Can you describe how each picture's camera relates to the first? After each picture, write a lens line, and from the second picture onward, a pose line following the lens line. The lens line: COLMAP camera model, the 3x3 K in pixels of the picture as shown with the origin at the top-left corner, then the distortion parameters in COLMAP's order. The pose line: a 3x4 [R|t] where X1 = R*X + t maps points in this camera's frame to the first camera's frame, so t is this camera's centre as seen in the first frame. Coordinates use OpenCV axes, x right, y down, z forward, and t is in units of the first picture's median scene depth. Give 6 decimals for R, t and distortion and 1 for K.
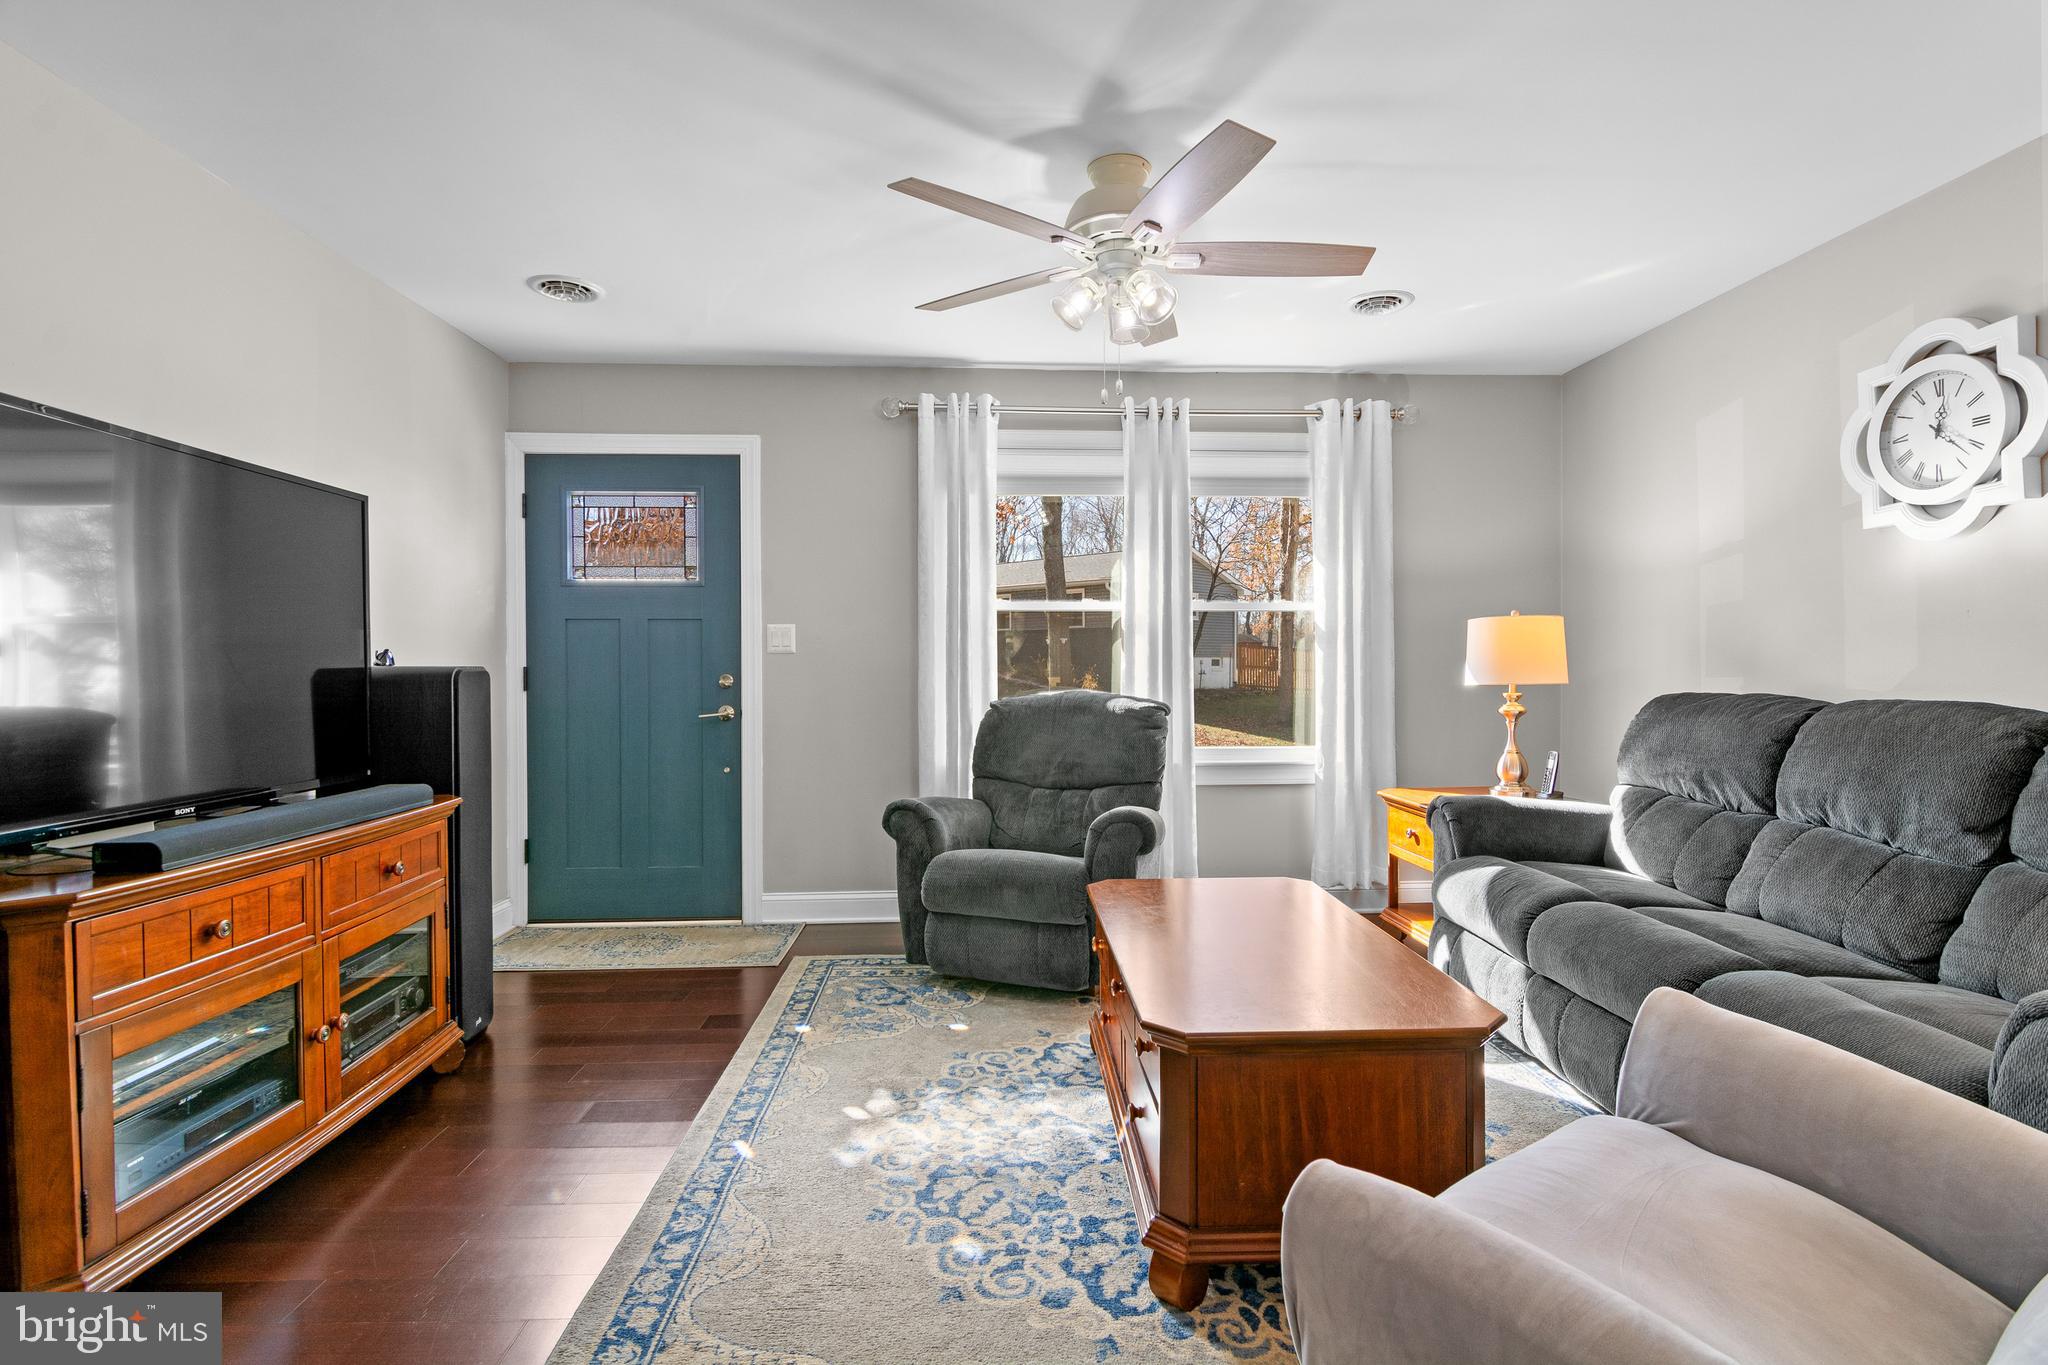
lens RADIAL K [[1022.2, 0, 1028.7], [0, 1022.2, 664.8], [0, 0, 1]] dist [-0.005450, -0.005941]
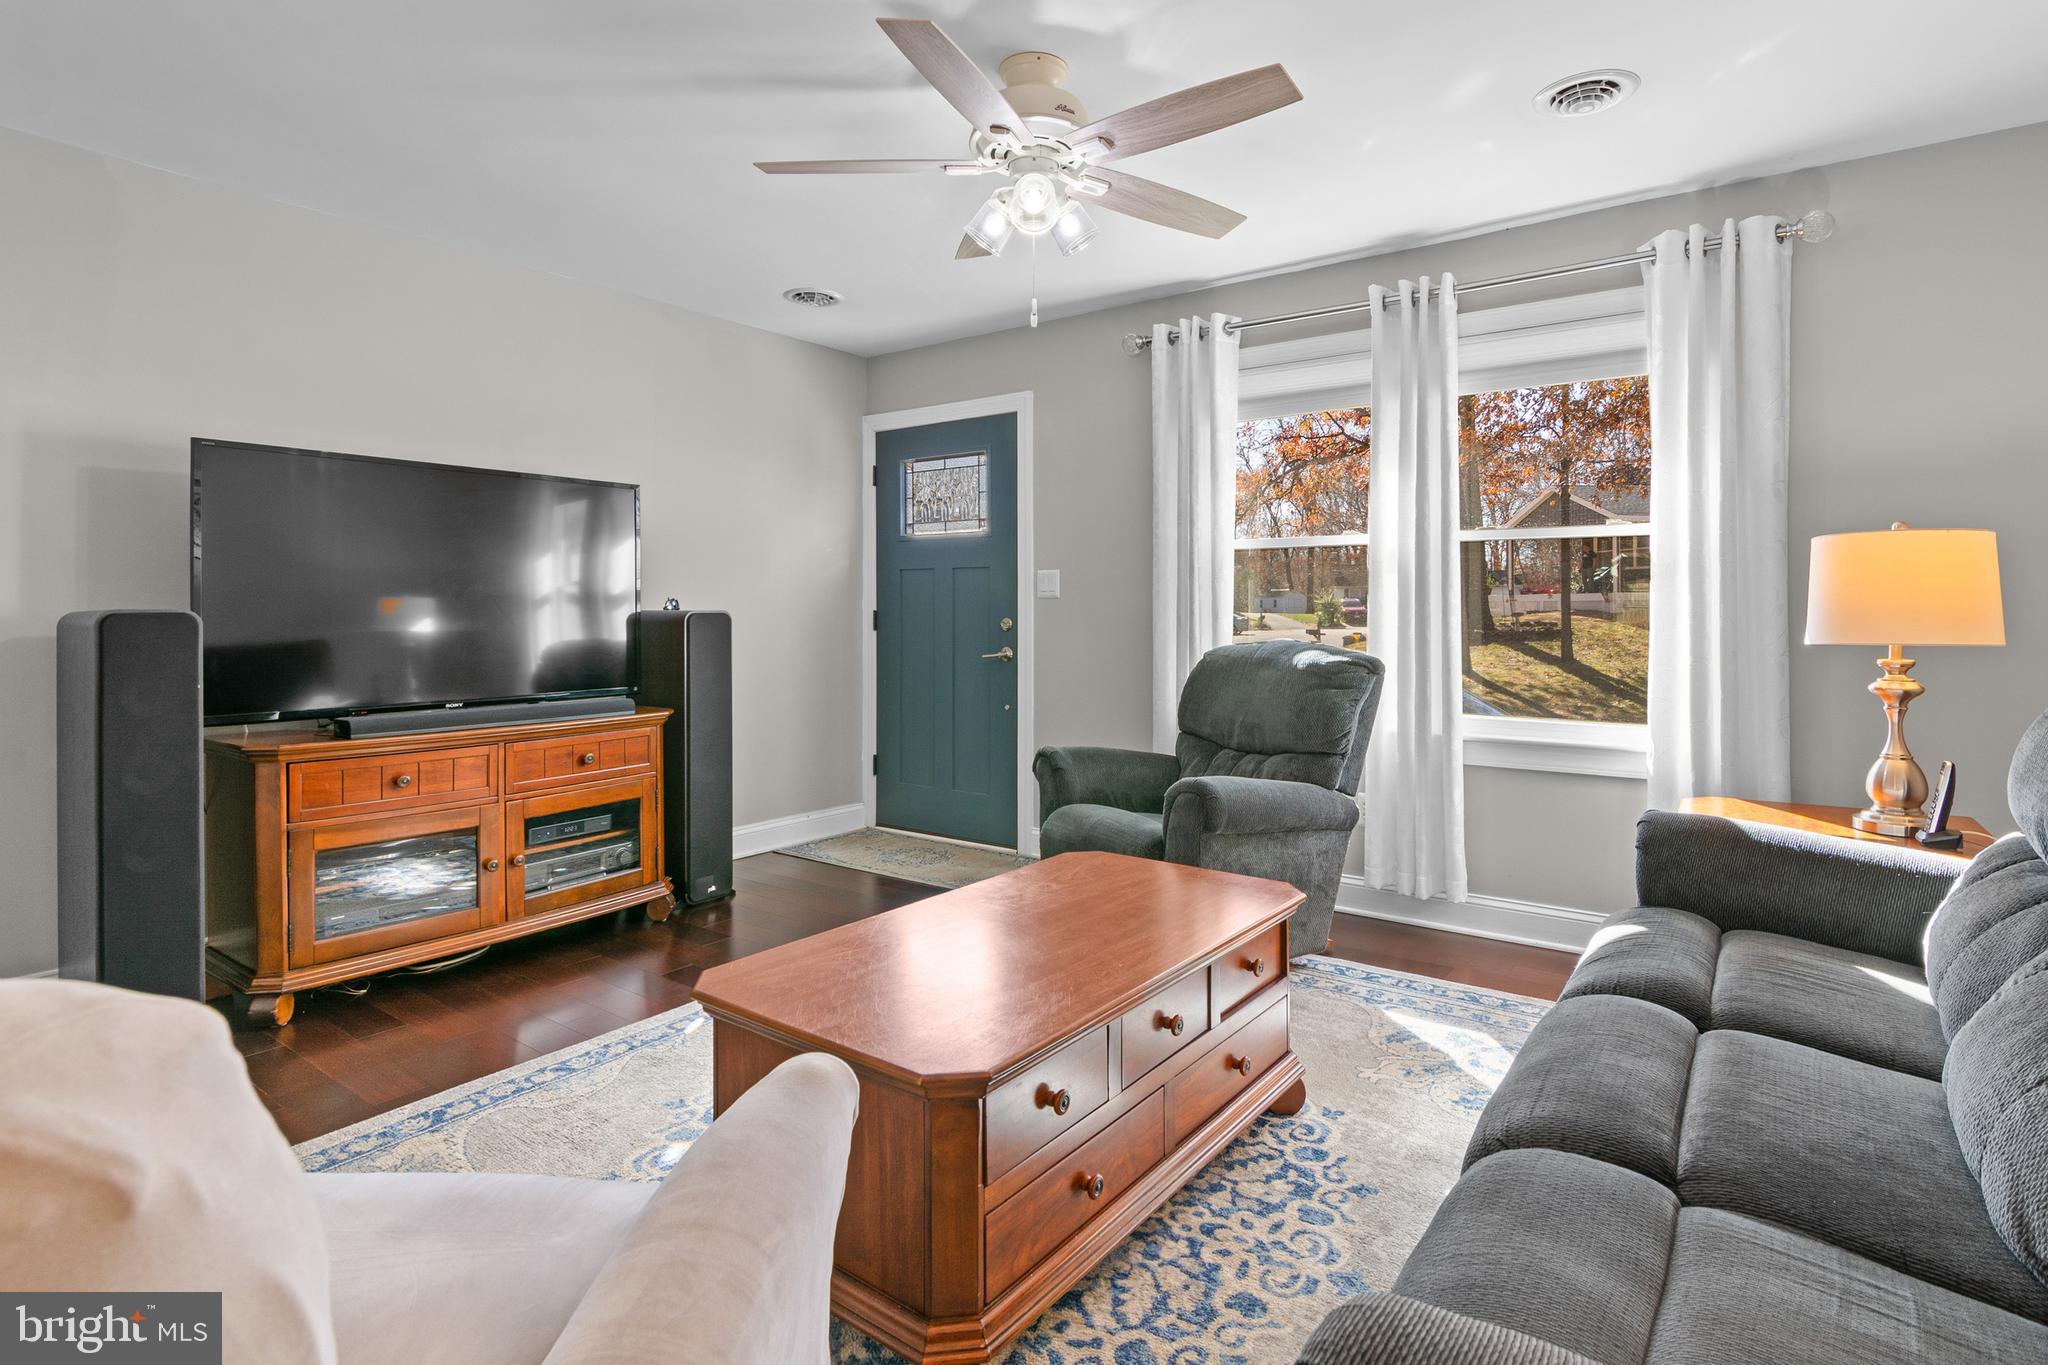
lens RADIAL K [[1022.2, 0, 1000.0], [0, 1022.2, 604.7], [0, 0, 1]] dist [-0.005450, -0.005941]
pose [[0.766429, 0.000399, -0.642329, 0.448361], [-0.000634, 1.000000, -0.000135, -0.004722], [0.642328, 0.000511, 0.766429, 0.196804]]
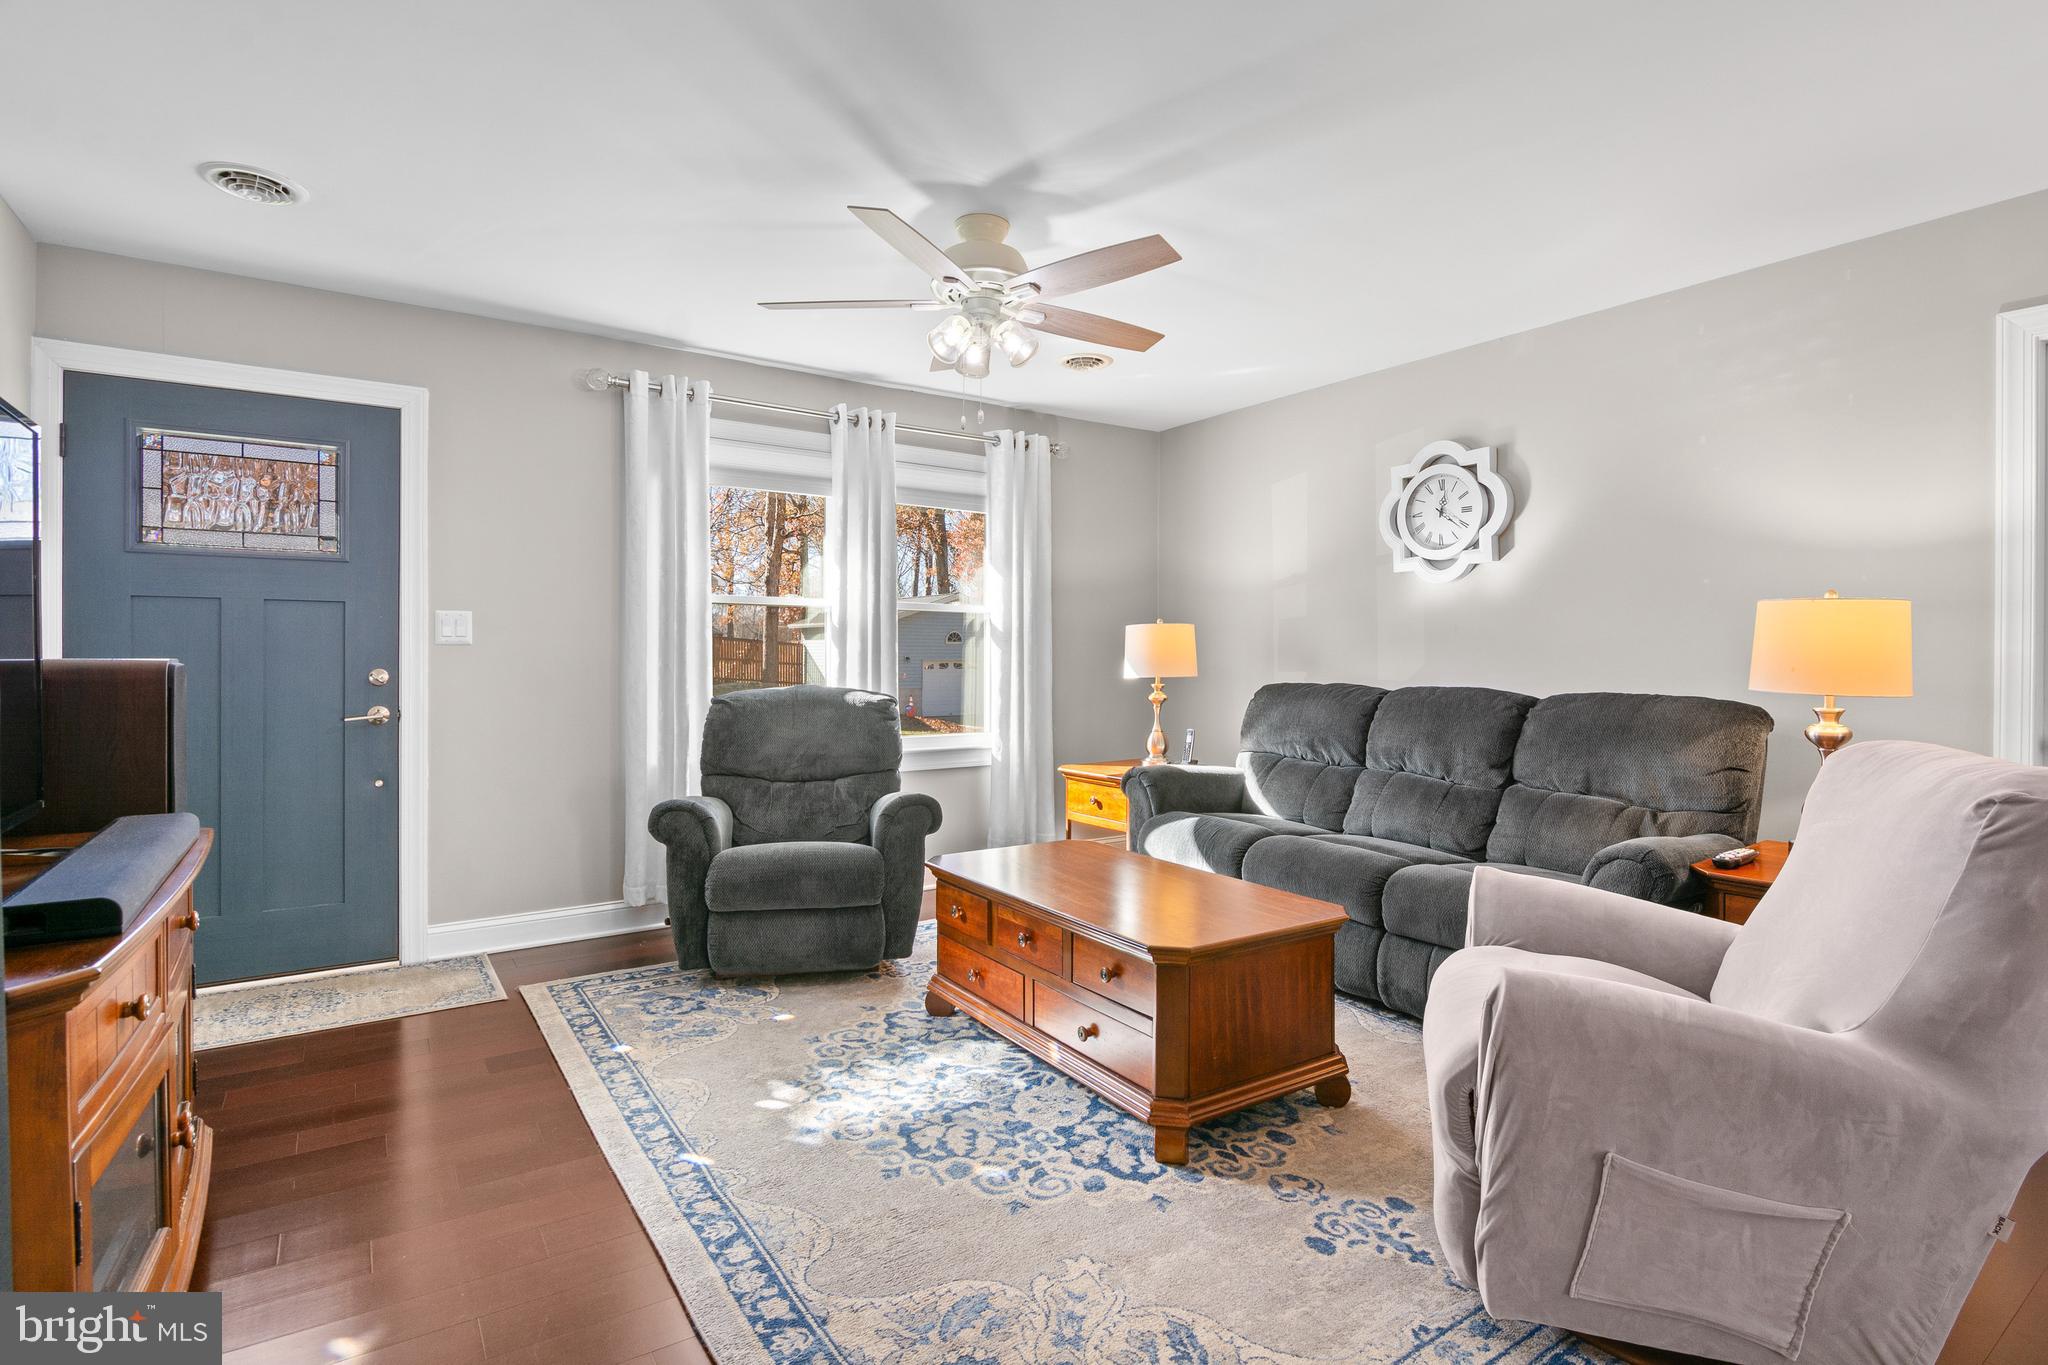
lens RADIAL K [[1022.2, 0, 1063.2], [0, 1022.2, 652.8], [0, 0, 1]] dist [-0.005450, -0.005941]
pose [[0.843883, 0.008428, 0.536461, -0.307472], [-0.006200, 0.999963, -0.005957, -0.002796], [-0.536491, 0.001701, 0.843904, -0.004639]]
